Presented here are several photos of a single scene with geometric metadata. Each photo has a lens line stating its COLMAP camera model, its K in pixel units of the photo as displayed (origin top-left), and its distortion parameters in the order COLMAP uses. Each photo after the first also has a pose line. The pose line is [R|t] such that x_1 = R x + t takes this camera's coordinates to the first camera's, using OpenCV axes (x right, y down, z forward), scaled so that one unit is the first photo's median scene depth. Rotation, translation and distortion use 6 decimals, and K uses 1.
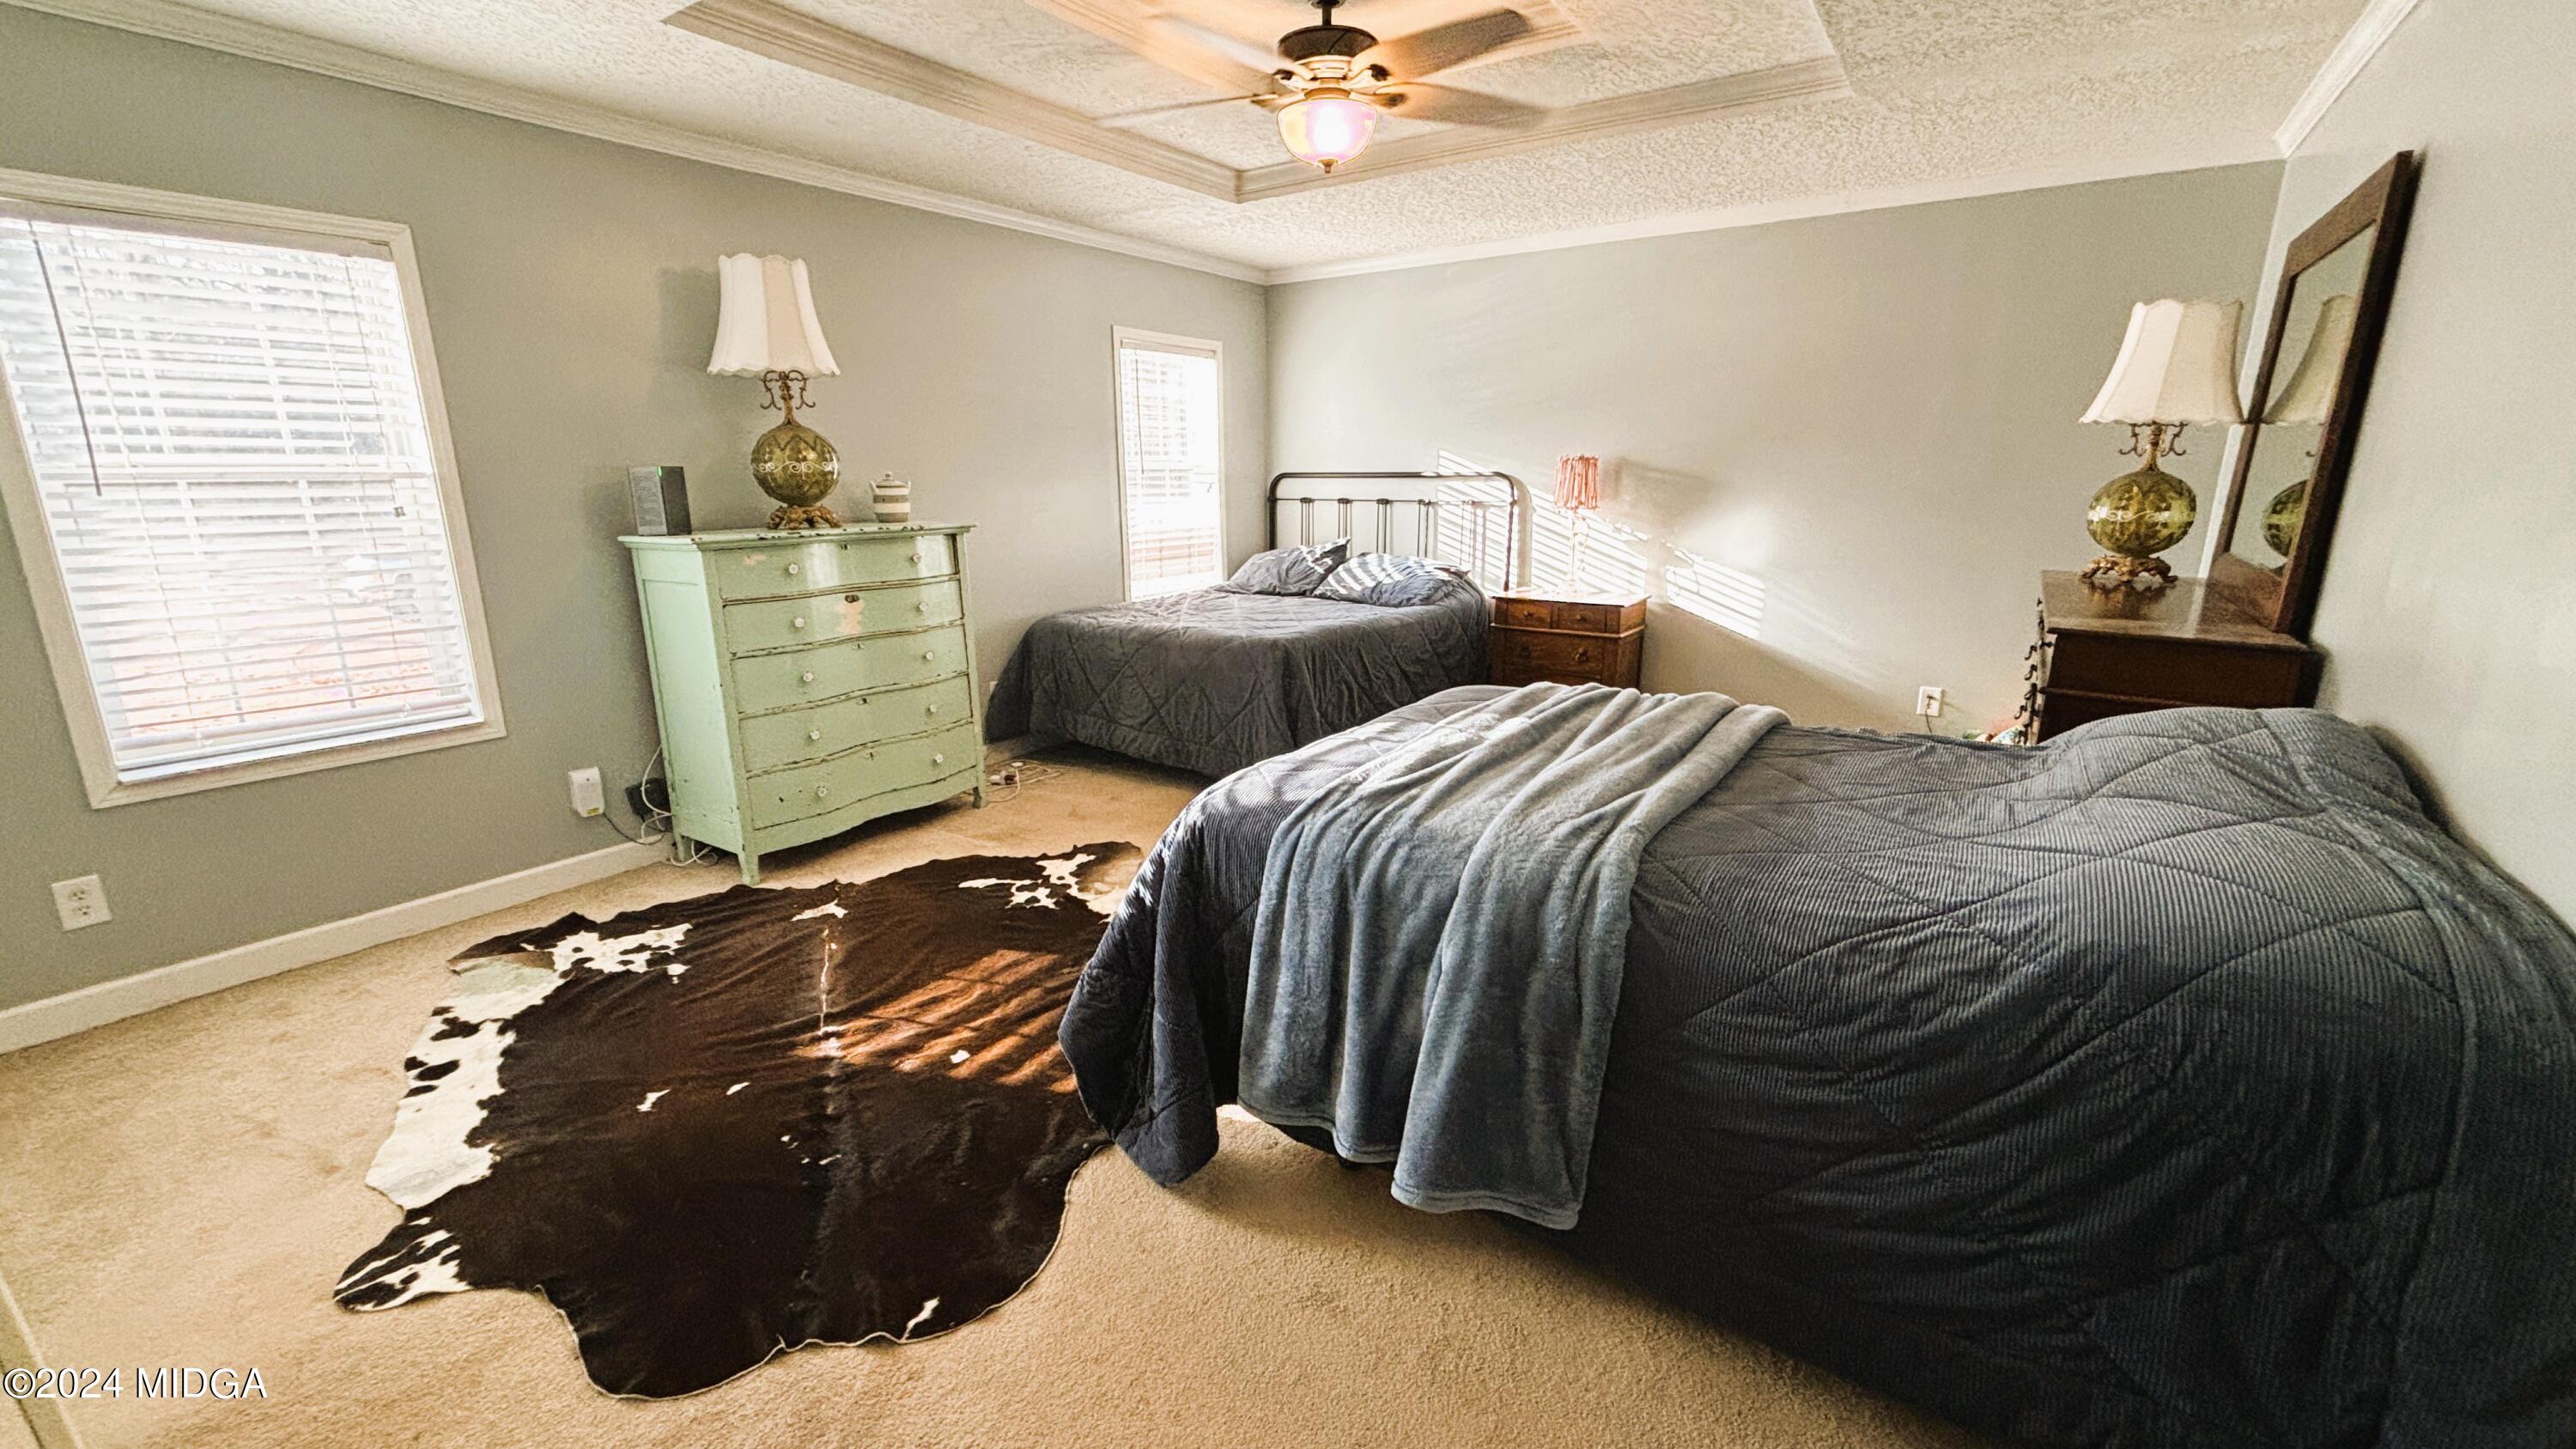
lens RADIAL K [[1035.8, 0, 1279.5], [0, 1035.8, 728.9], [0, 0, 1]] dist [-0.002686, -0.000093]
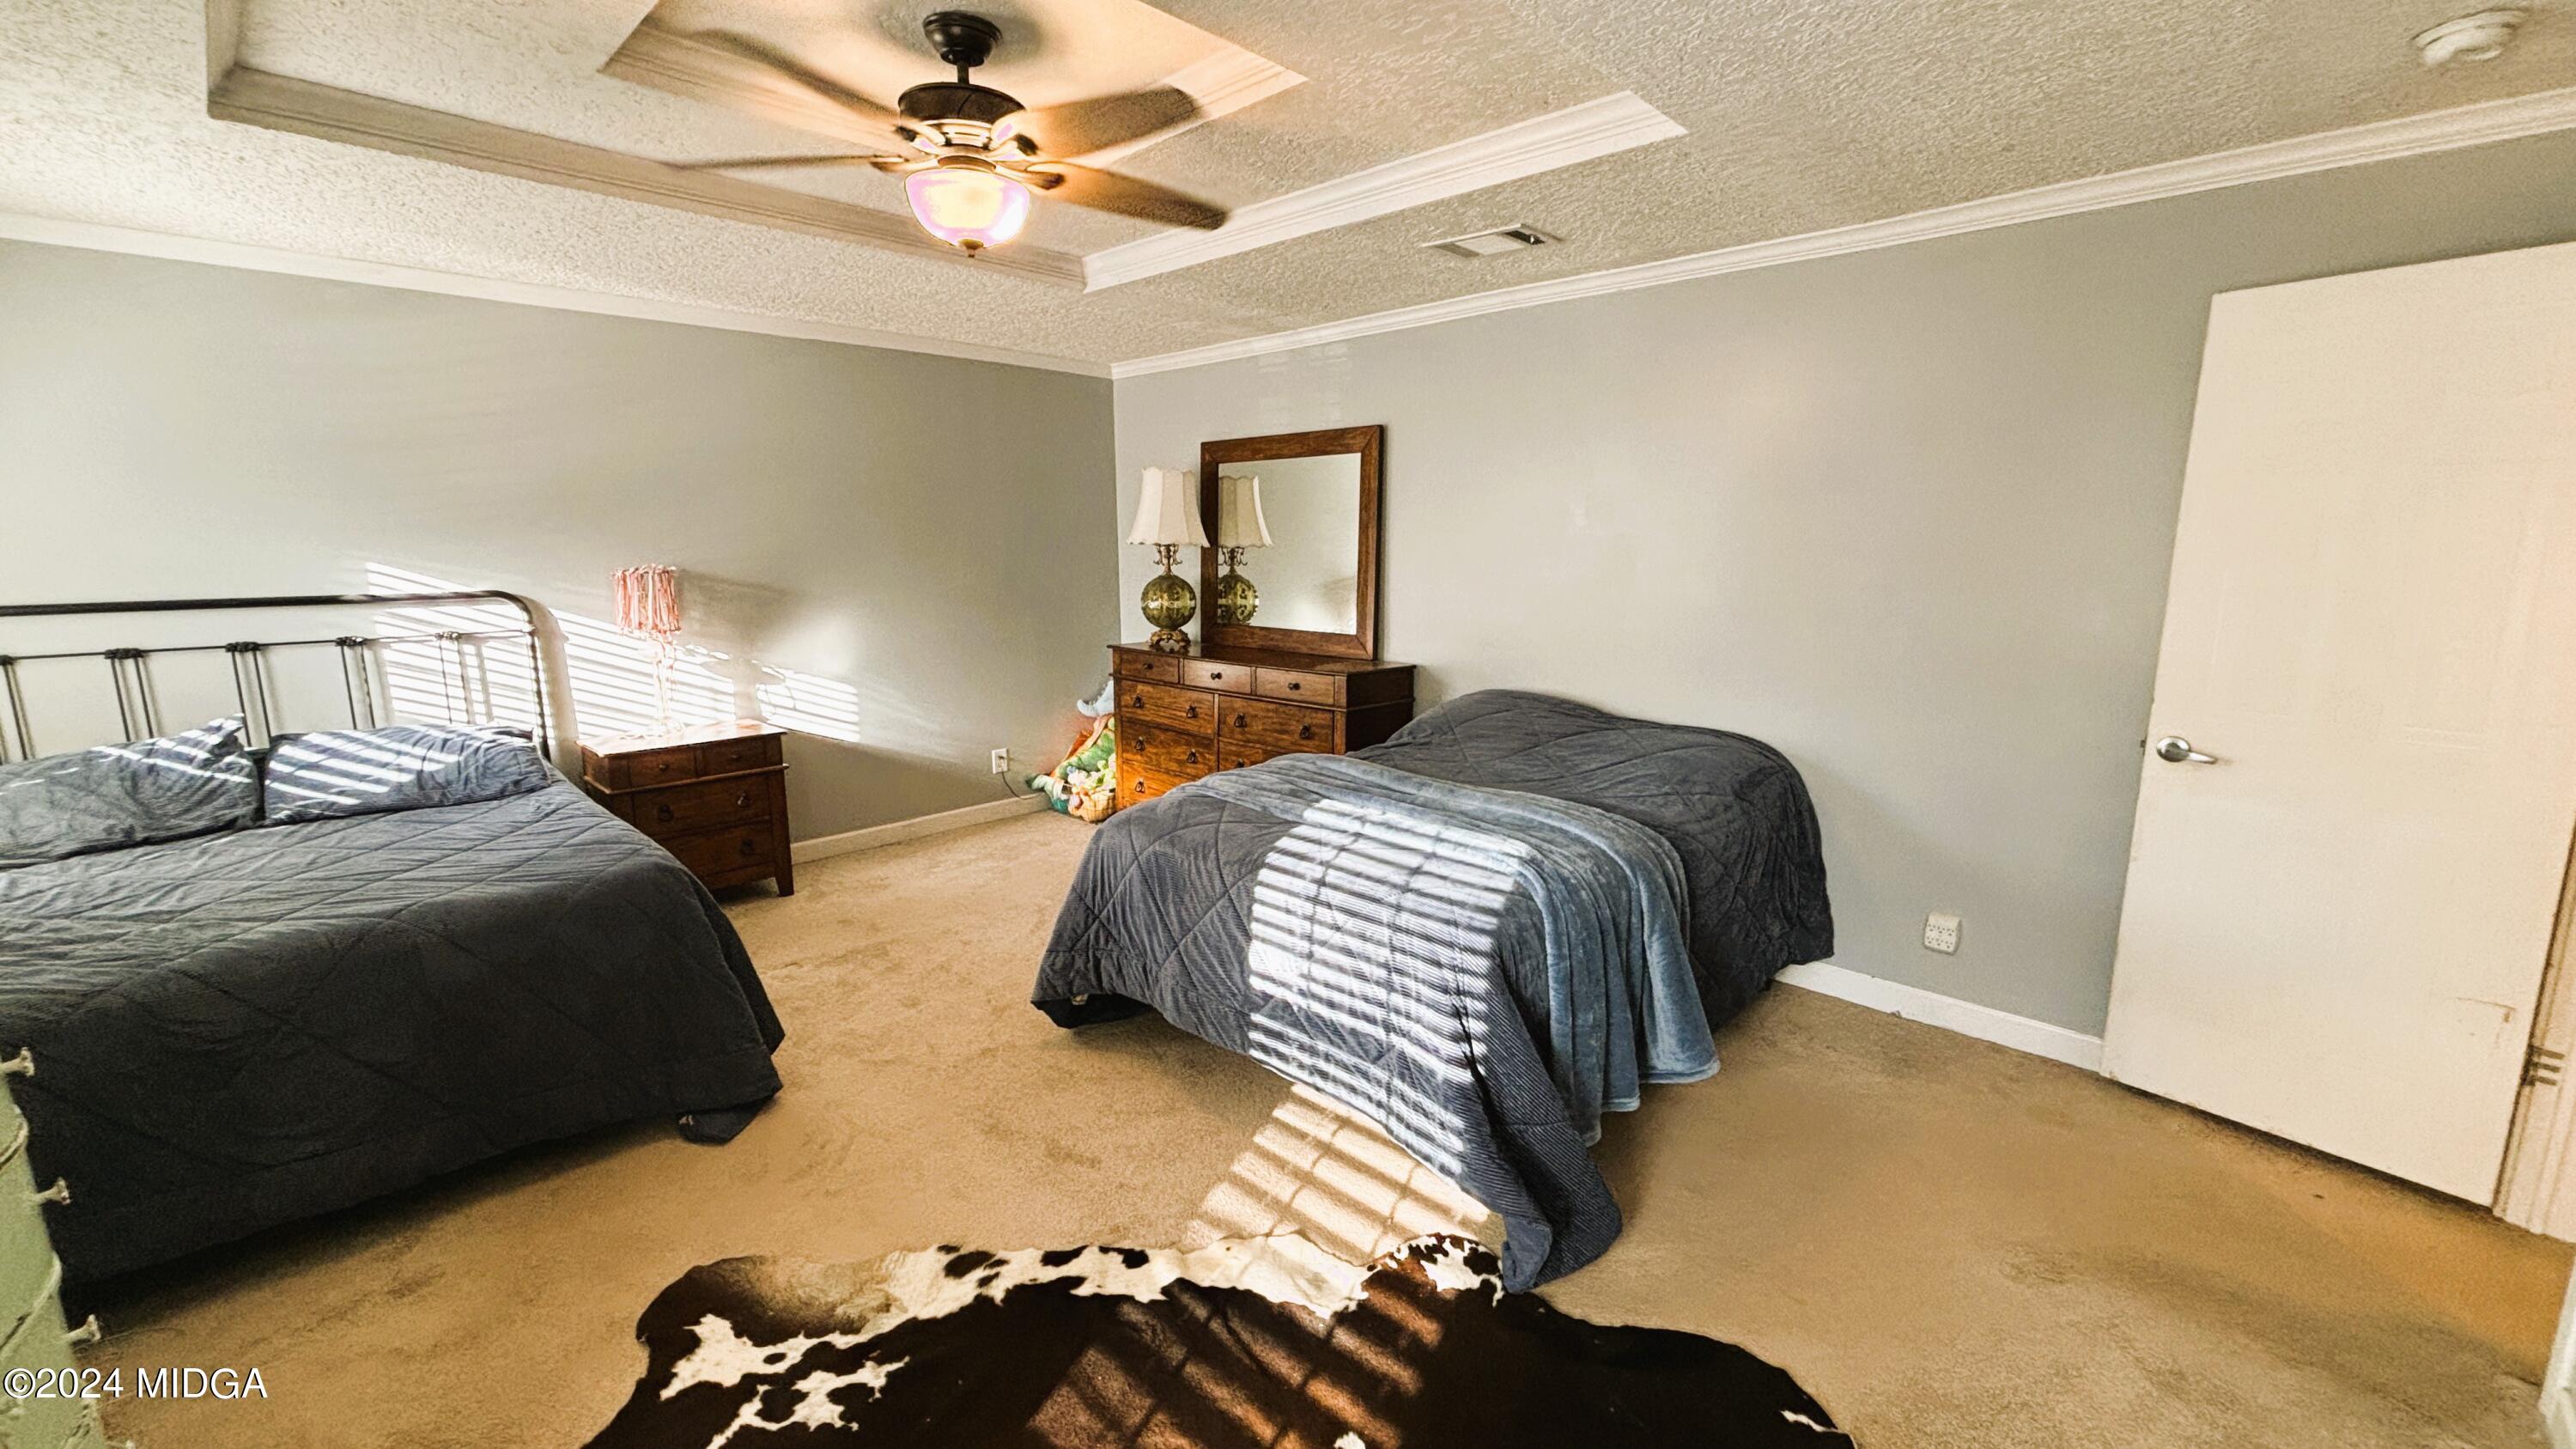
lens RADIAL K [[1035.8, 0, 1286.6], [0, 1035.8, 732.3], [0, 0, 1]] dist [-0.002686, -0.000093]
pose [[0.146524, -0.174960, 0.973612, -0.469053], [0.247422, 0.959432, 0.135176, -0.130578], [-0.957765, 0.221086, 0.183869, 0.413503]]
